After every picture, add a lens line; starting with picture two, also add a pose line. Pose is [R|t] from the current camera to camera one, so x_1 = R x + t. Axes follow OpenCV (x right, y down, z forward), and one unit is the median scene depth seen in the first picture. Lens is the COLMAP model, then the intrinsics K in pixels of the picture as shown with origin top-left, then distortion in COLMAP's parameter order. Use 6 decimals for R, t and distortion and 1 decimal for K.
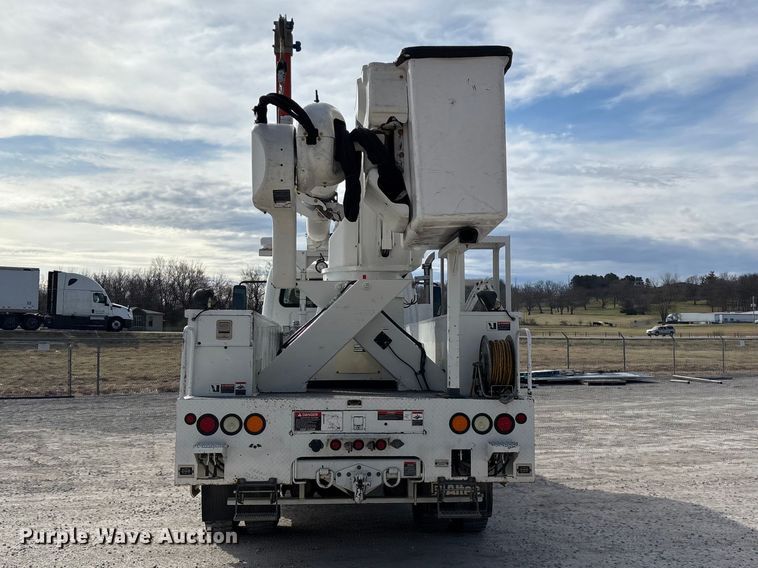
lens RADIAL K [[824.4, 0, 379.0], [0, 824.4, 284.0], [0, 0, 1]] dist [0.243297, -0.803120]
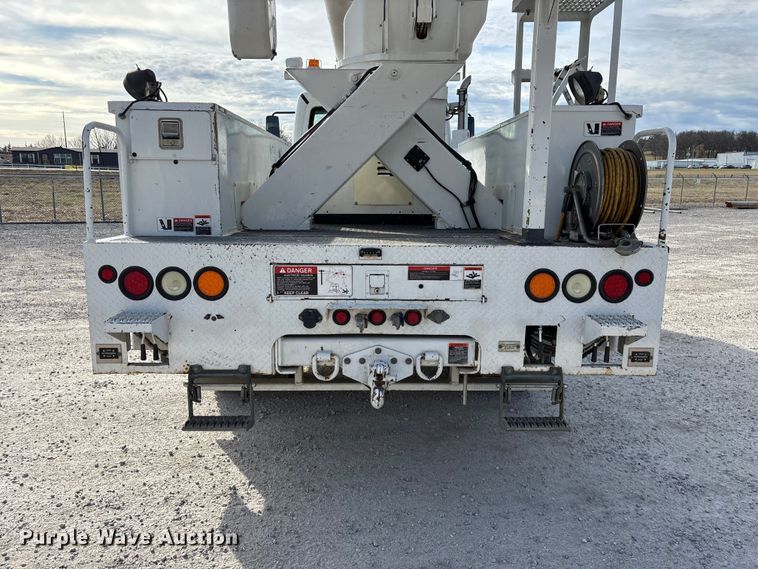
lens RADIAL K [[566.0, 0, 368.7], [0, 566.0, 284.4], [0, 0, 1]] dist [0.078371, -0.079838]
pose [[0.997672, 0.013829, -0.066773, -0.002800], [0.002782, 0.970150, 0.242490, 0.064596], [0.068133, -0.242111, 0.967853, 0.587019]]
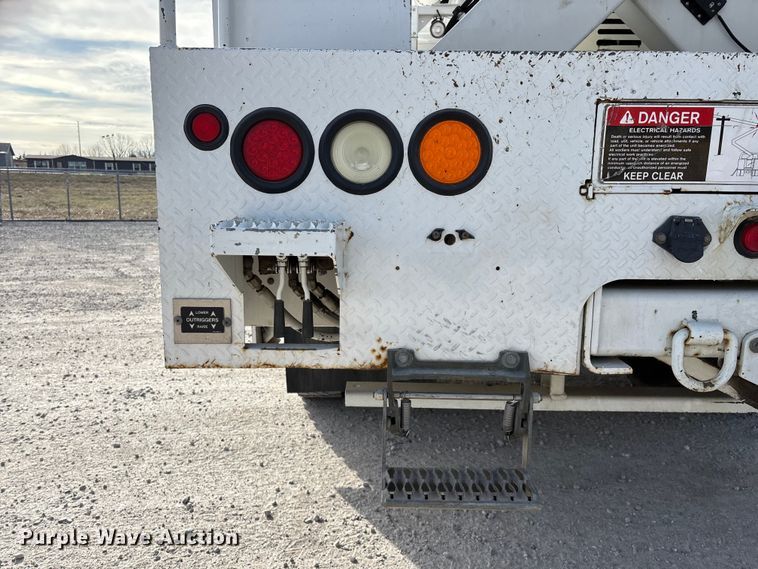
lens RADIAL K [[566.0, 0, 368.7], [0, 566.0, 284.4], [0, 0, 1]] dist [0.078371, -0.079838]
pose [[0.996364, 0.017510, -0.083379, -0.156880], [0.001523, 0.974837, 0.222915, 0.166357], [0.085184, -0.222231, 0.971266, 0.805499]]
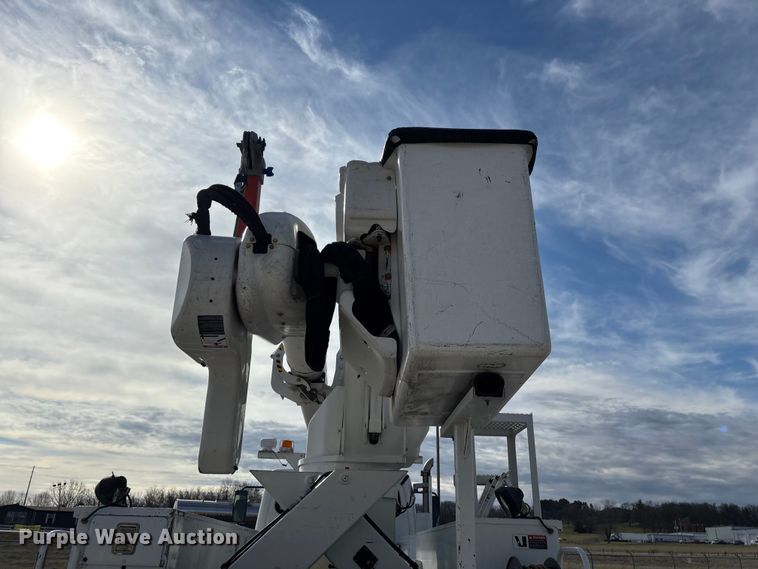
lens RADIAL K [[568.7, 0, 379.0], [0, 568.7, 284.5], [0, 0, 1]] dist [0.043111, -0.041313]
pose [[0.999607, 0.013801, -0.024415, 0.030099], [-0.021612, 0.933883, -0.356926, 0.026066], [0.017875, 0.357313, 0.933813, 0.520900]]
